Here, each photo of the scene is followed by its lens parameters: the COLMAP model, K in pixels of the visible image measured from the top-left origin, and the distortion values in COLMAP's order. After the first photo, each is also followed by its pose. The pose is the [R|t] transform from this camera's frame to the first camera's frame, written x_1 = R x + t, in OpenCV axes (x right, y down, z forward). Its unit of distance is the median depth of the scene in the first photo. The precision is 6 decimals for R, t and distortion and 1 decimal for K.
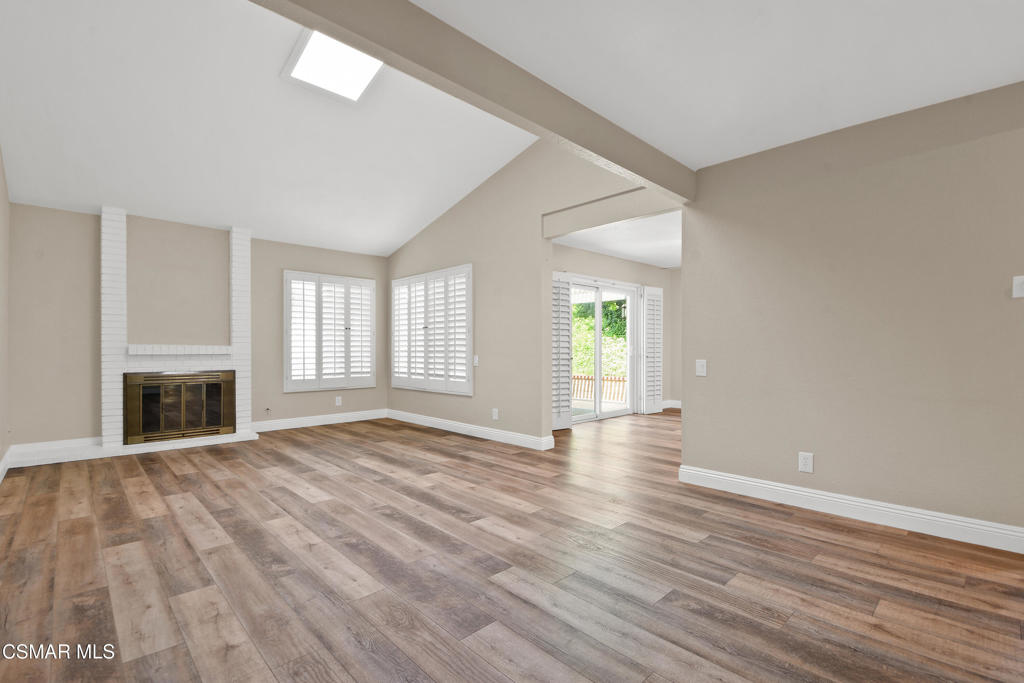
lens RADIAL K [[465.9, 0, 508.6], [0, 465.9, 345.6], [0, 0, 1]] dist [-0.002143, -0.007177]
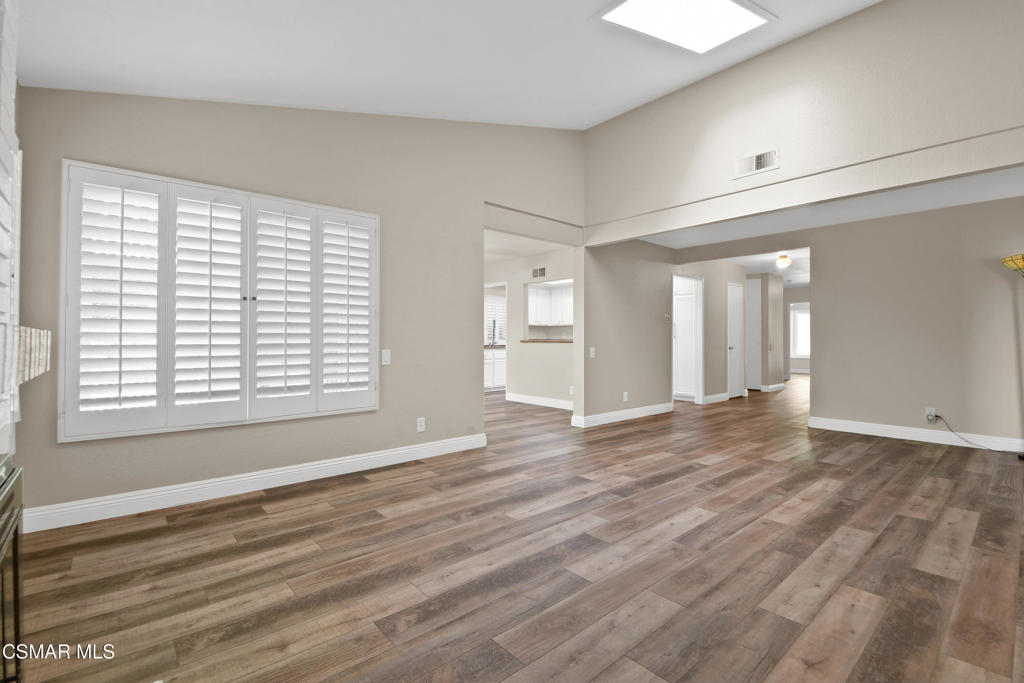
lens RADIAL K [[465.9, 0, 509.6], [0, 465.9, 341.2], [0, 0, 1]] dist [-0.002143, -0.007177]
pose [[0.038780, -0.005680, 0.999232, -1.298364], [-0.012542, 0.999902, 0.006171, 0.001210], [-0.999169, -0.012772, 0.038705, 1.331892]]
